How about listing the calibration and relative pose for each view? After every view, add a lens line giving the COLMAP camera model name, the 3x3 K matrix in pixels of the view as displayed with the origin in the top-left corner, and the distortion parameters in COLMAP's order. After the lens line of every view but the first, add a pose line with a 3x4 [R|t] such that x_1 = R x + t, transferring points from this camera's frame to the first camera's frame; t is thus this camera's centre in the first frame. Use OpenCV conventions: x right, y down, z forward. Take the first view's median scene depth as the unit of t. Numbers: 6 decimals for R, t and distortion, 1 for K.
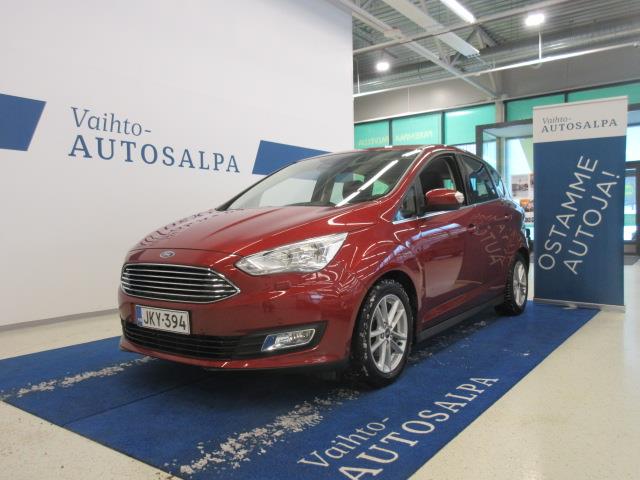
lens RADIAL K [[519.6, 0, 315.4], [0, 519.6, 243.5], [0, 0, 1]] dist [-0.005347, 0.007998]
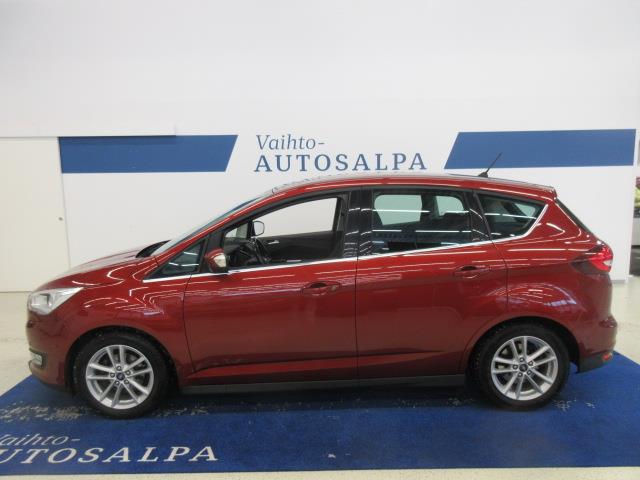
lens RADIAL K [[467.3, 0, 316.7], [0, 467.3, 244.2], [0, 0, 1]] dist [0.012298, -0.021876]
pose [[0.607679, 0.116022, -0.785662, 0.603227], [-0.023911, 0.991496, 0.127924, -0.136115], [0.793823, -0.058951, 0.605285, 0.355578]]
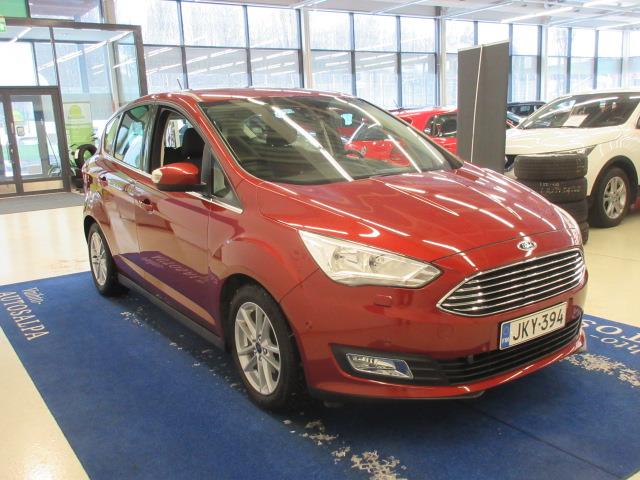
lens RADIAL K [[609.2, 0, 321.3], [0, 609.2, 240.7], [0, 0, 1]] dist [0.028142, 0.000000]
pose [[0.321980, -0.176188, 0.930208, -0.643384], [0.075895, 0.984172, 0.160139, -0.082717], [-0.943700, 0.019036, 0.330256, 0.502639]]
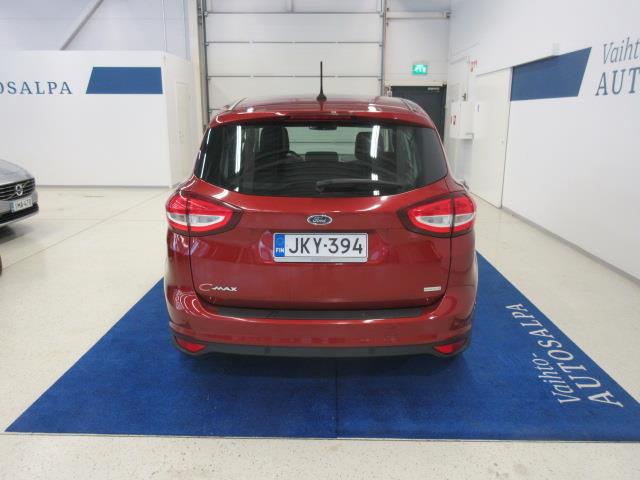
lens RADIAL K [[519.6, 0, 320.2], [0, 519.6, 239.6], [0, 0, 1]] dist [-0.005347, 0.007998]
pose [[-0.812246, 0.155986, -0.562072, 0.575451], [-0.003327, 0.962328, 0.271872, -0.166342], [0.583305, 0.222697, -0.781128, 1.498650]]
